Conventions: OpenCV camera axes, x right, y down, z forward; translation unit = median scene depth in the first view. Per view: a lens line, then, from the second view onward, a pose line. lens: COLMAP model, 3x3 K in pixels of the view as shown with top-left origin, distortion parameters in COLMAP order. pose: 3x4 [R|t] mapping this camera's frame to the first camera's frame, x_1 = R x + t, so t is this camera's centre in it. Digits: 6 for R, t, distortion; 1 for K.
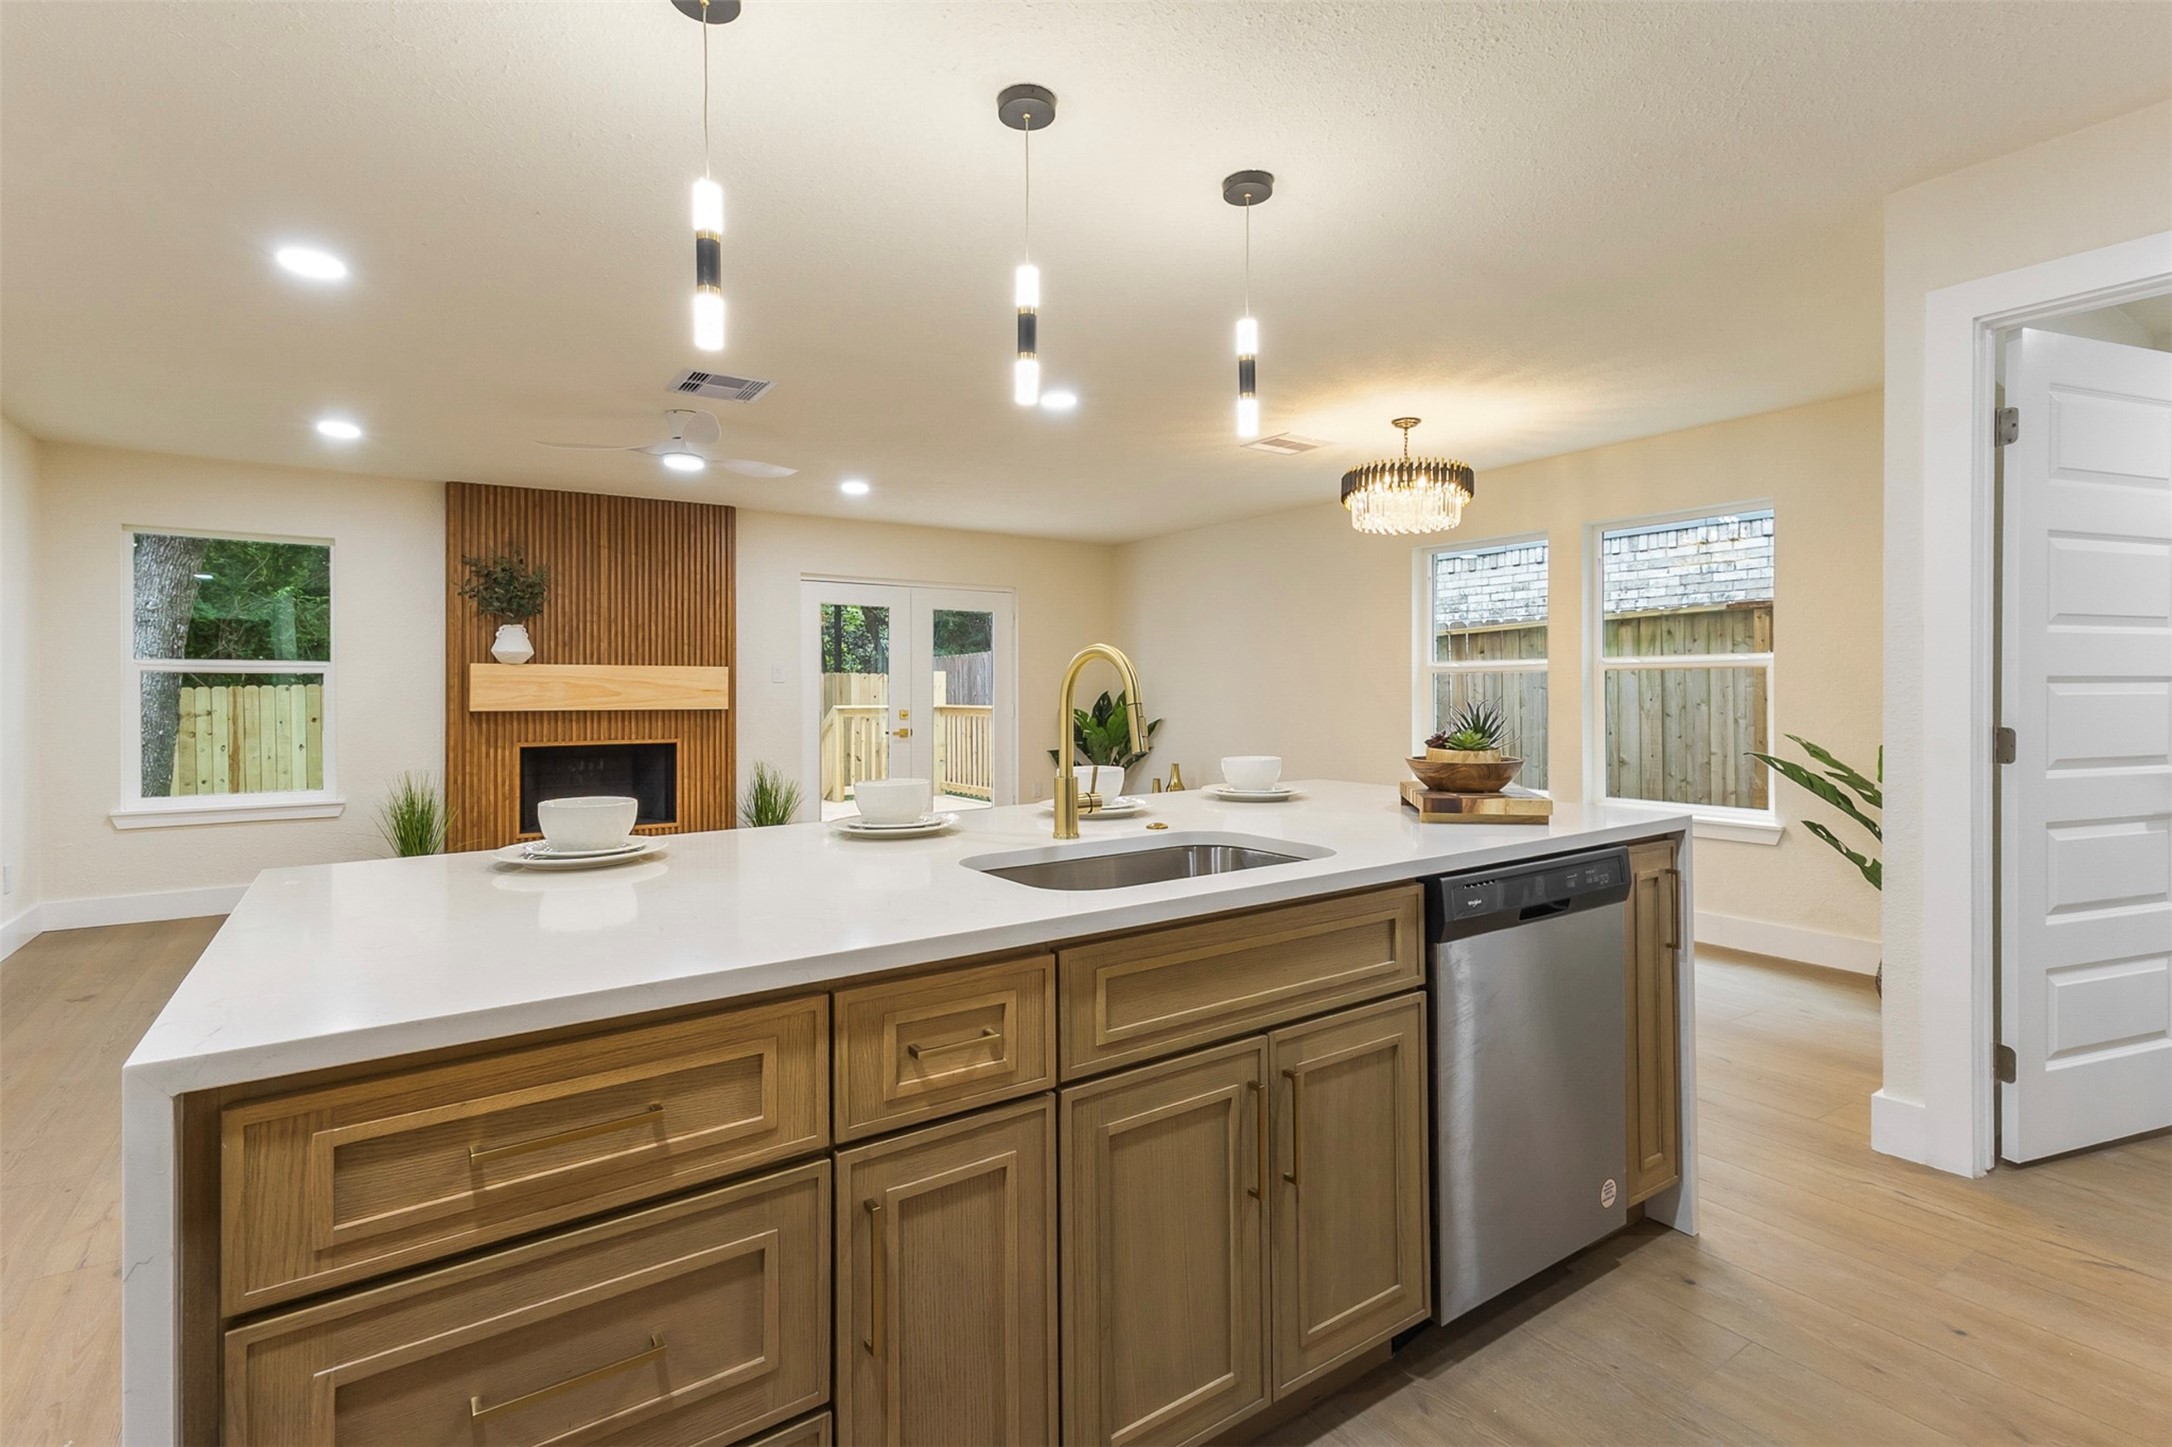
lens RADIAL K [[1026.5, 0, 1080.6], [0, 1026.5, 699.8], [0, 0, 1]] dist [0.015784, -0.001410]
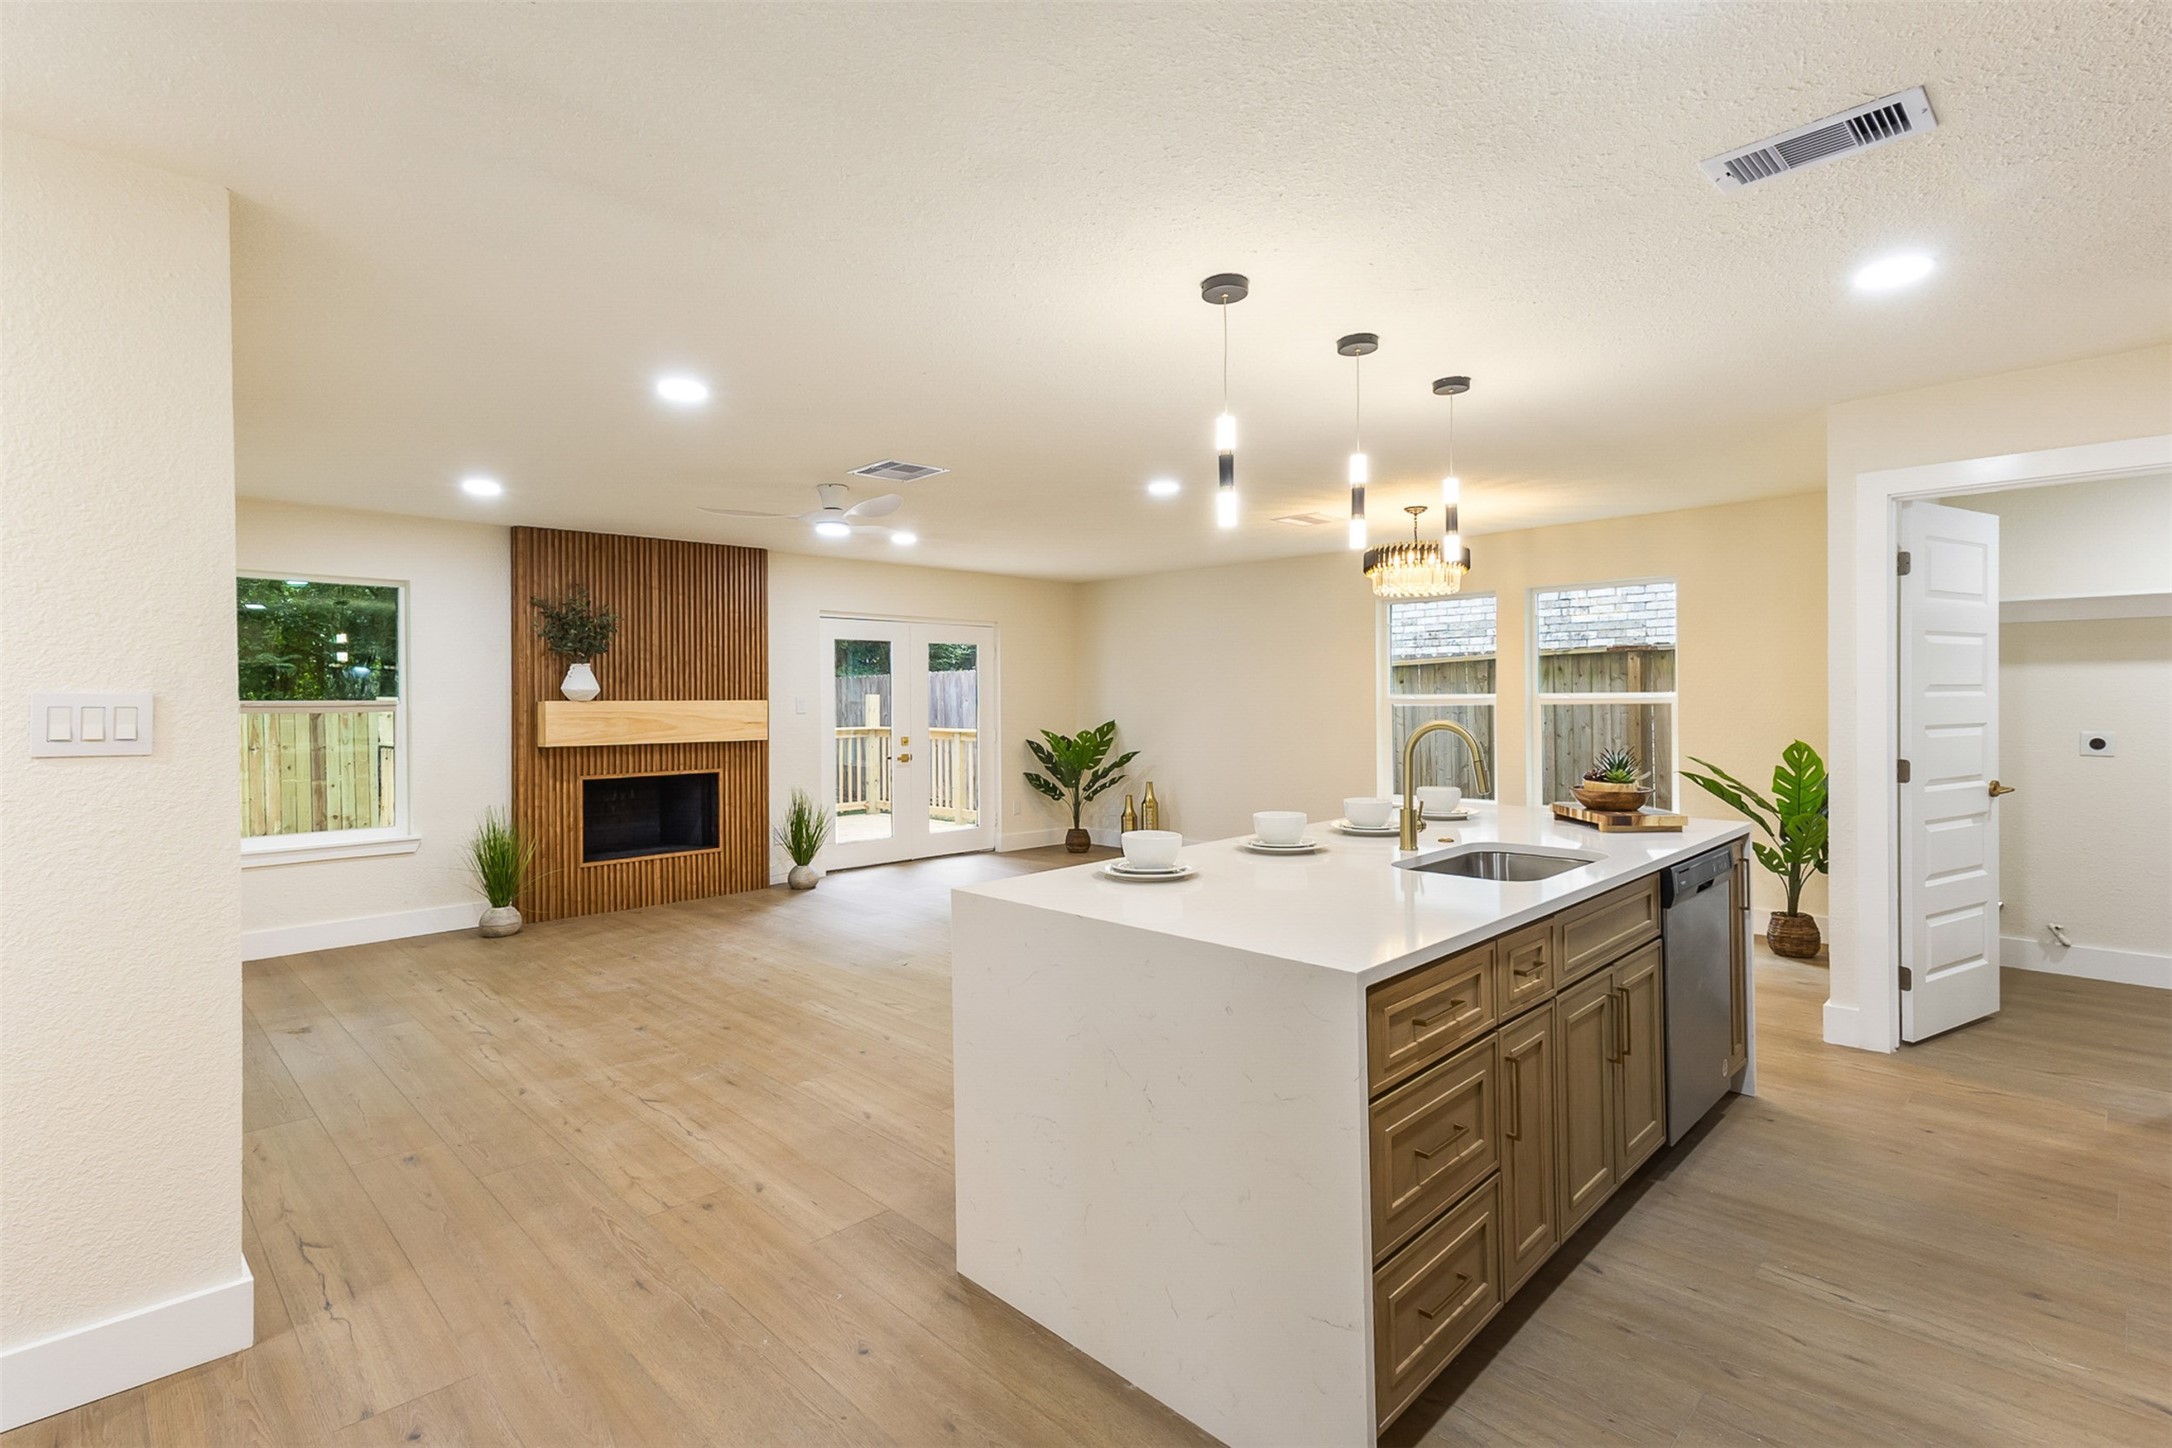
lens RADIAL K [[1018.8, 0, 1089.5], [0, 1018.8, 710.6], [0, 0, 1]] dist [0.015963, 0.000169]
pose [[0.983739, -0.006540, 0.179484, -0.229787], [0.006654, 0.999978, -0.000033, -0.021697], [-0.179479, 0.001226, 0.983761, -0.113919]]
